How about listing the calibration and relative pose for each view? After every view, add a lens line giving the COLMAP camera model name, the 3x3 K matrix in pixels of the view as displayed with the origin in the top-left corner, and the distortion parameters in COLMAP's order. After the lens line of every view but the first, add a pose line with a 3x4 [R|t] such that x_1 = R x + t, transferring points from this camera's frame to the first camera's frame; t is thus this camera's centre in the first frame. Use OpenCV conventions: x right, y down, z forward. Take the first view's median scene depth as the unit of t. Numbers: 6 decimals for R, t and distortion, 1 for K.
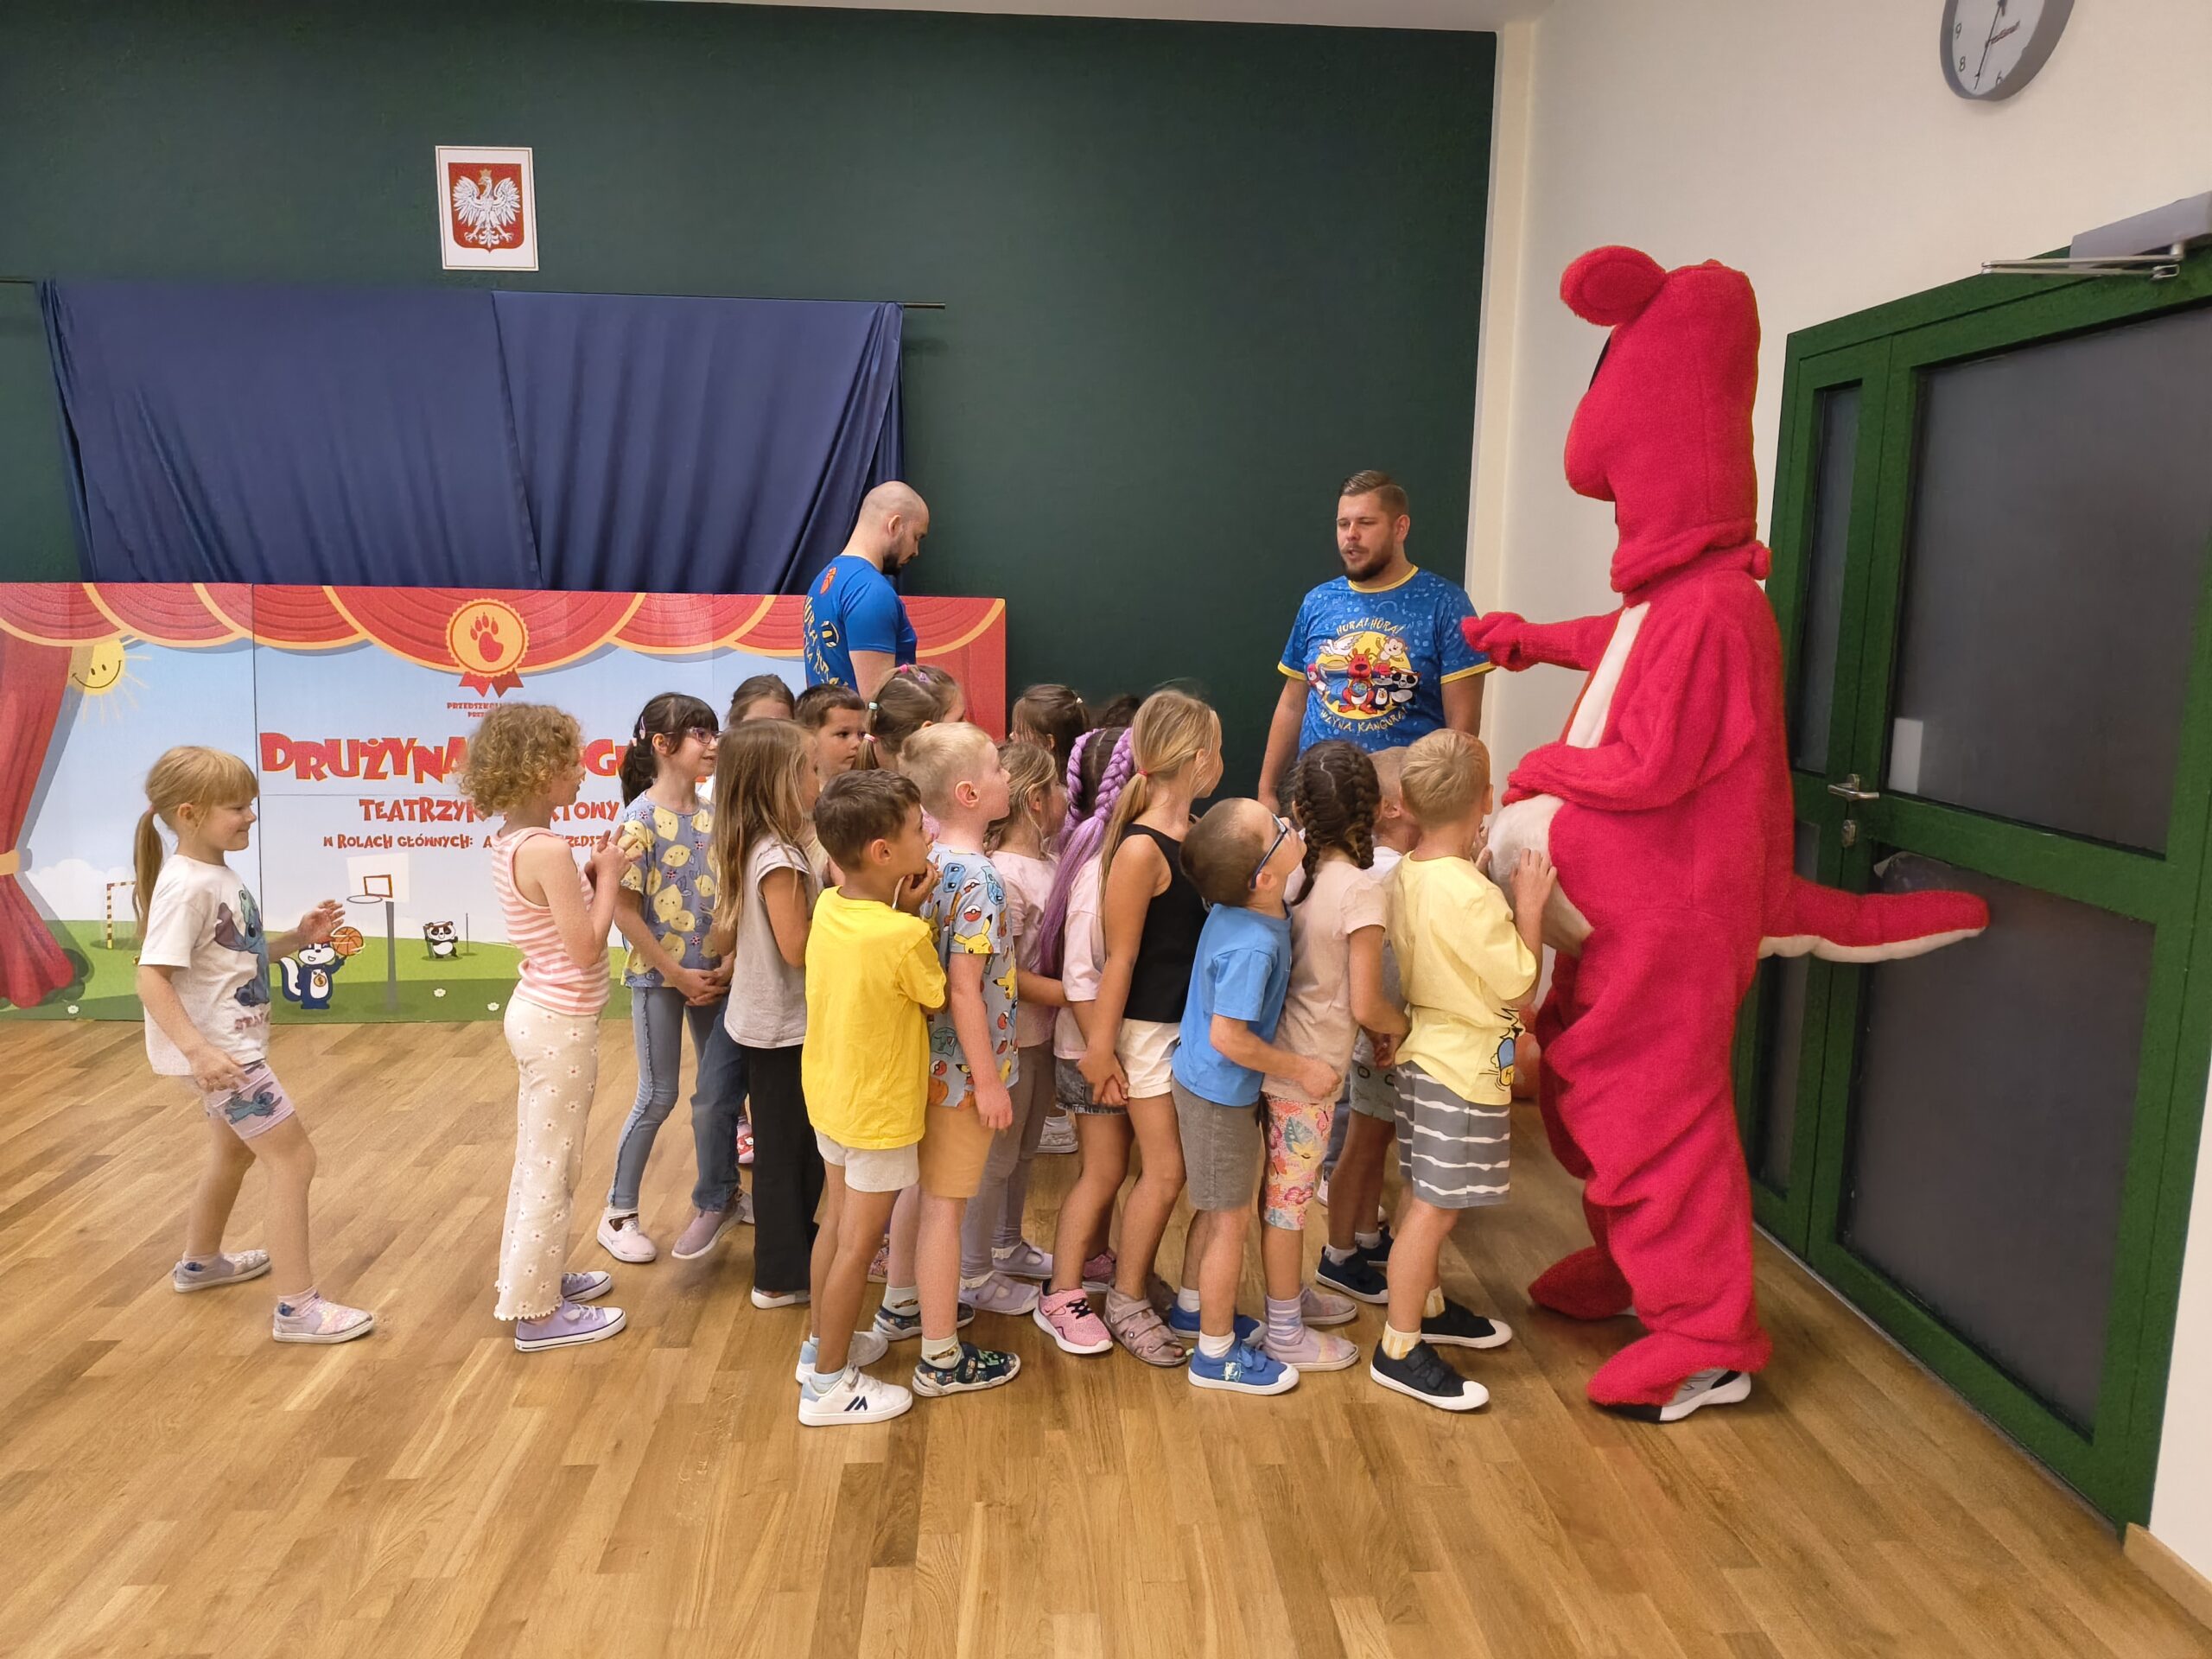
lens RADIAL K [[1547.3, 0, 1098.8], [0, 1547.3, 829.6], [0, 0, 1]] dist [0.052585, -0.041710]
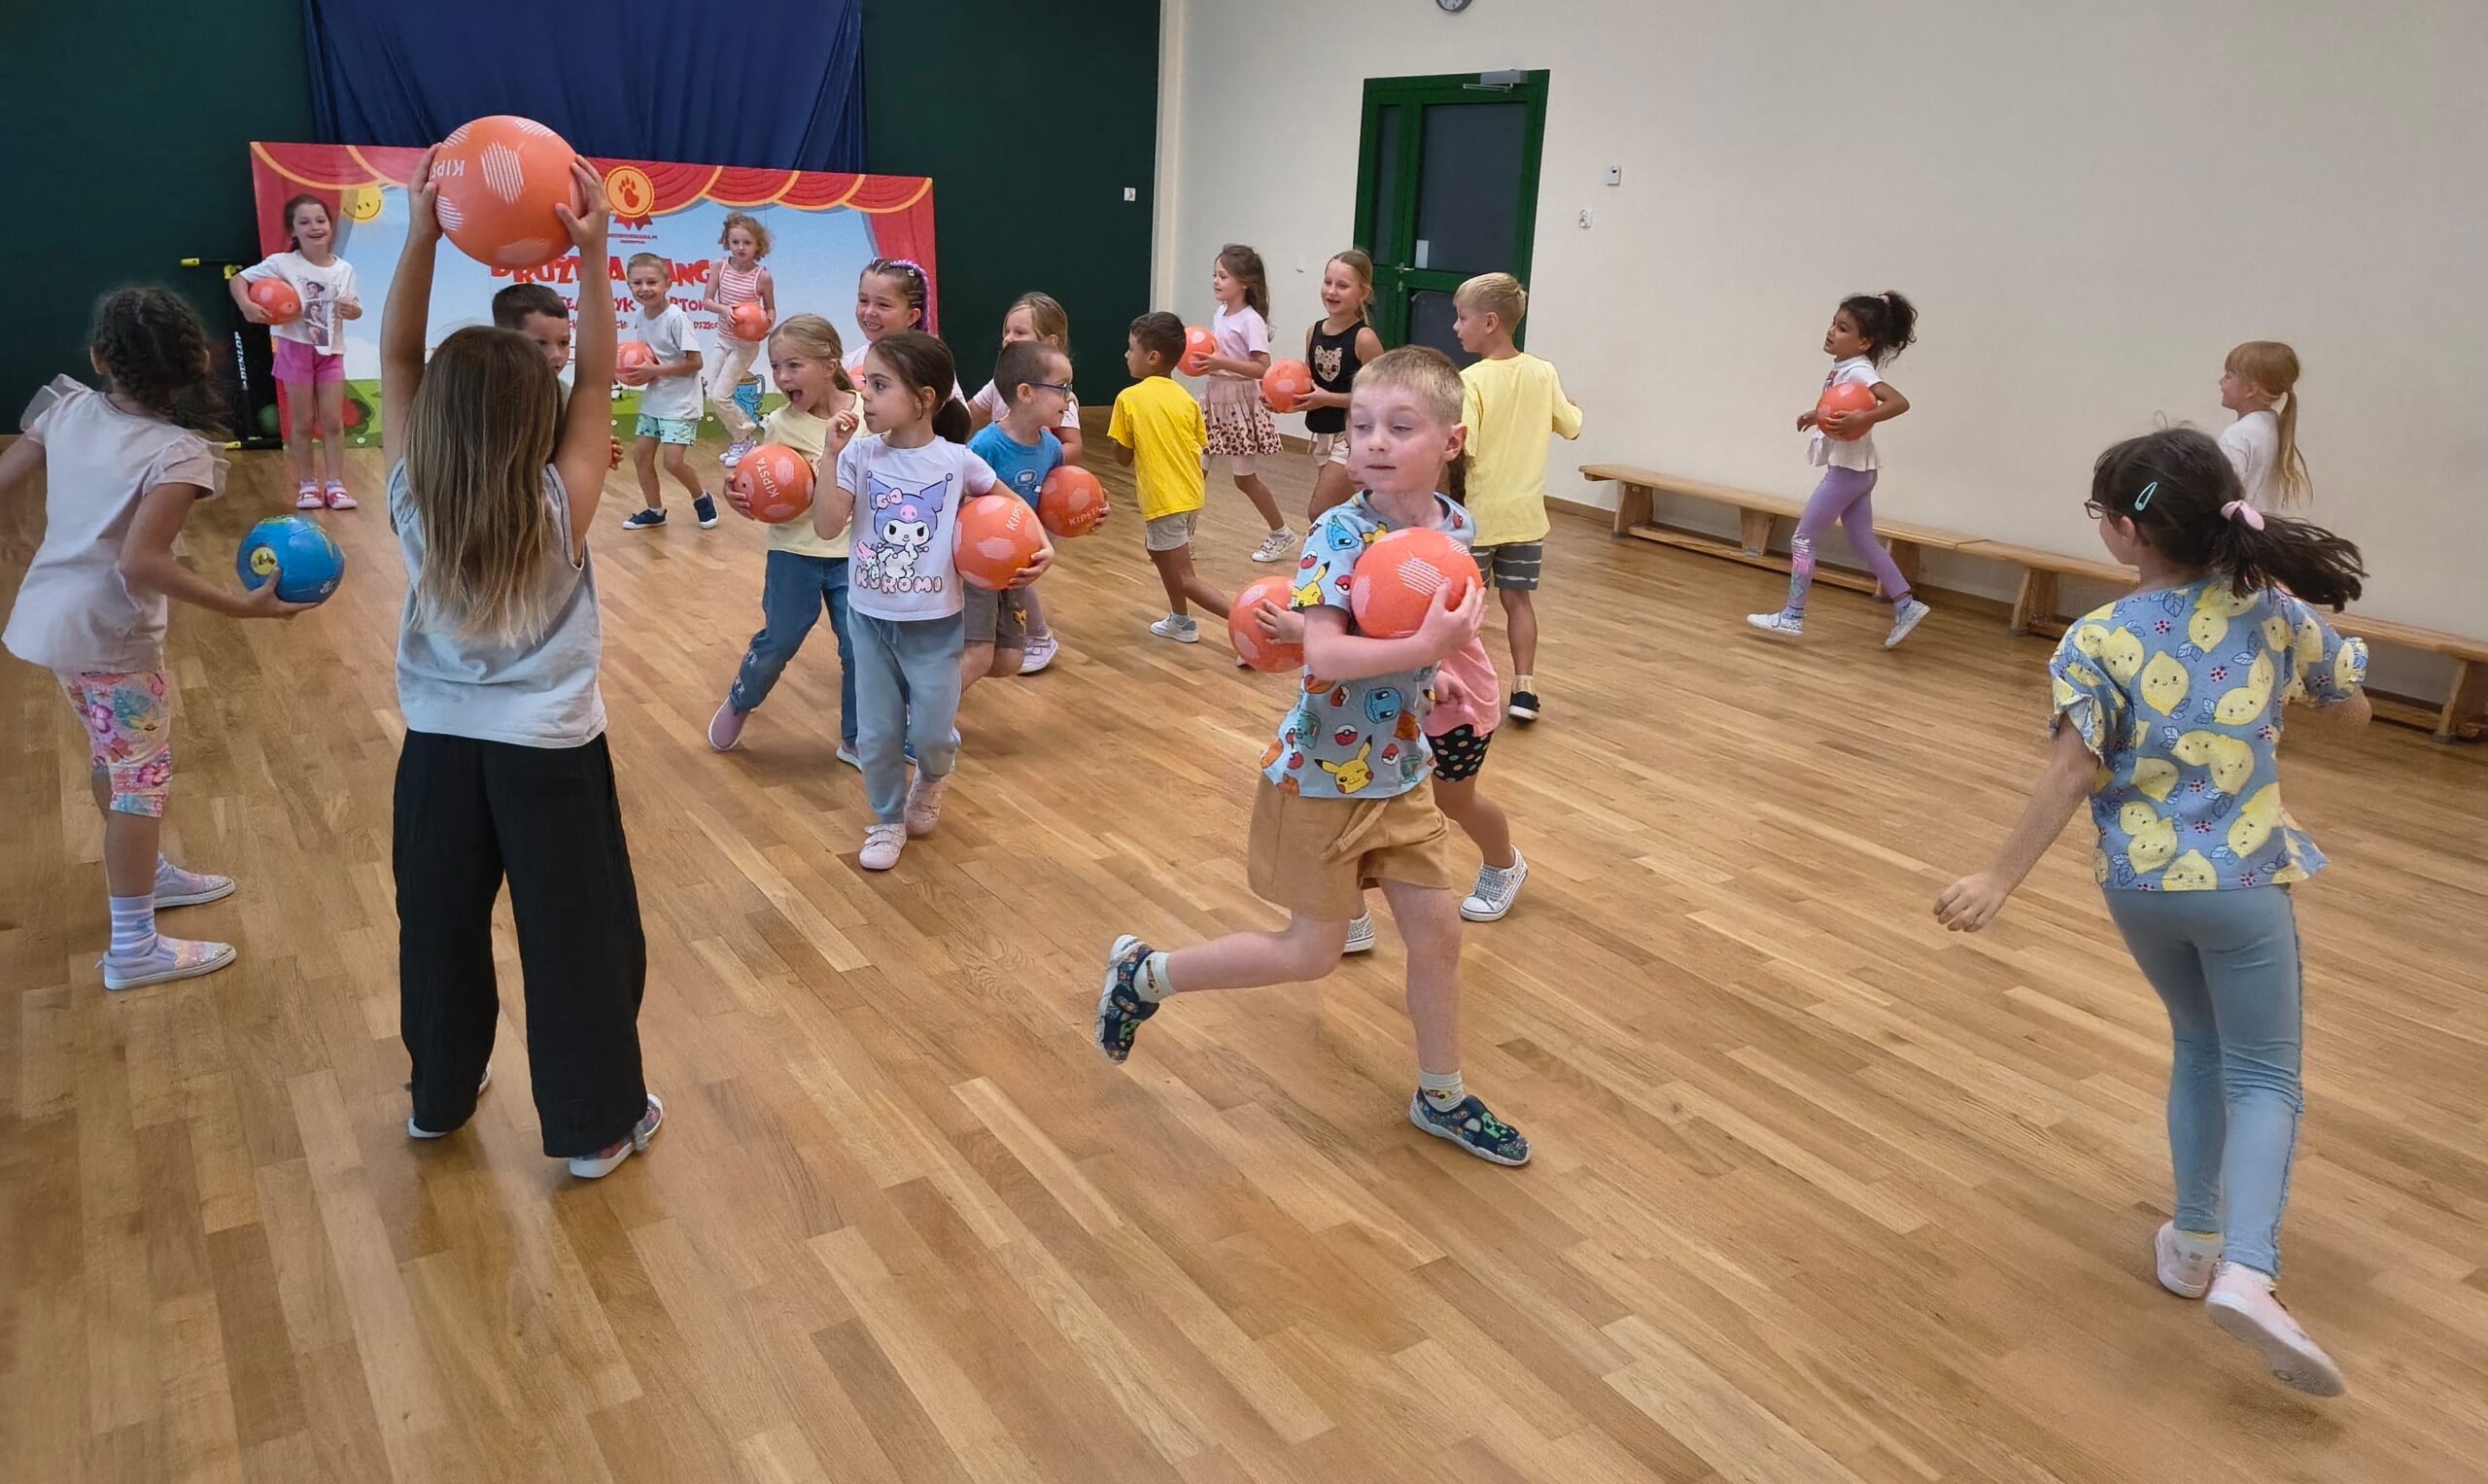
lens RADIAL K [[1658.1, 0, 1229.9], [0, 1658.1, 732.4], [0, 0, 1]] dist [0.027244, -0.027595]
pose [[0.866072, -0.125778, 0.483837, -0.750563], [0.041981, 0.982712, 0.180319, 0.137480], [-0.498153, -0.135857, 0.856380, -0.831371]]
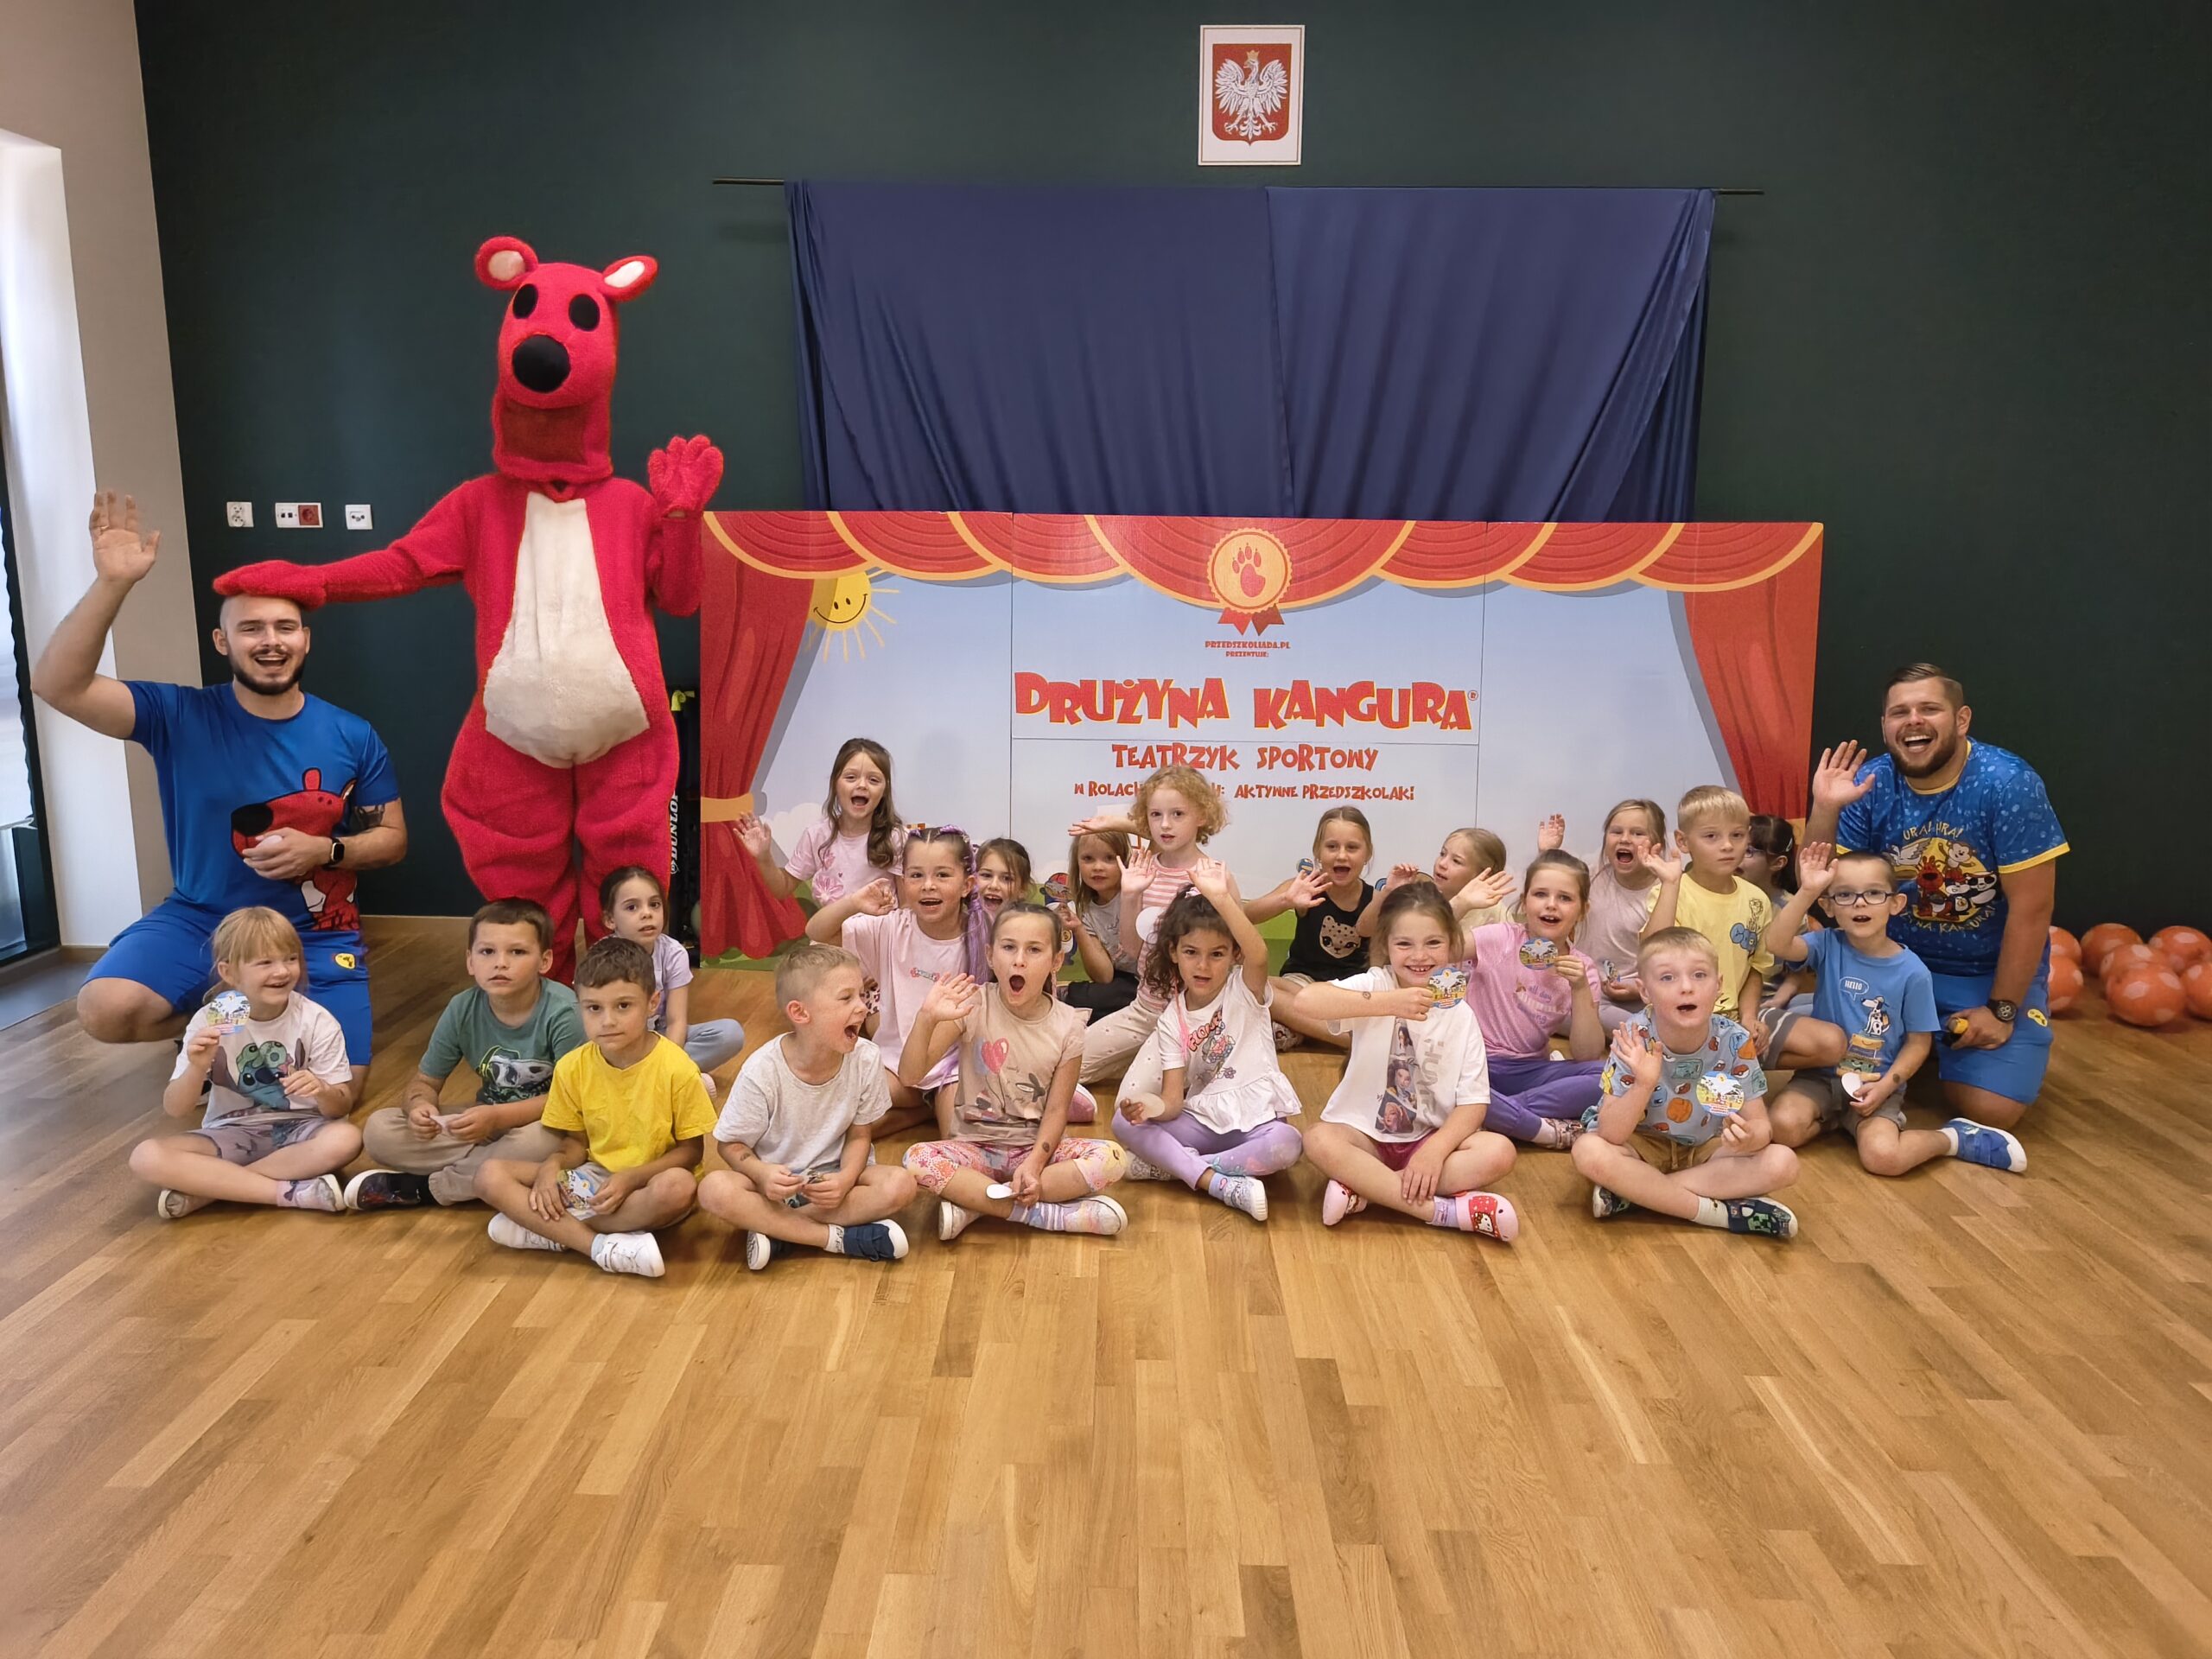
lens RADIAL K [[1547.3, 0, 1096.0], [0, 1547.3, 828.6], [0, 0, 1]] dist [0.052585, -0.041710]
pose [[0.997539, 0.014756, -0.068547, -0.416610], [-0.012510, 0.999374, 0.033084, 0.000332], [0.068992, -0.032145, 0.997099, 0.075939]]
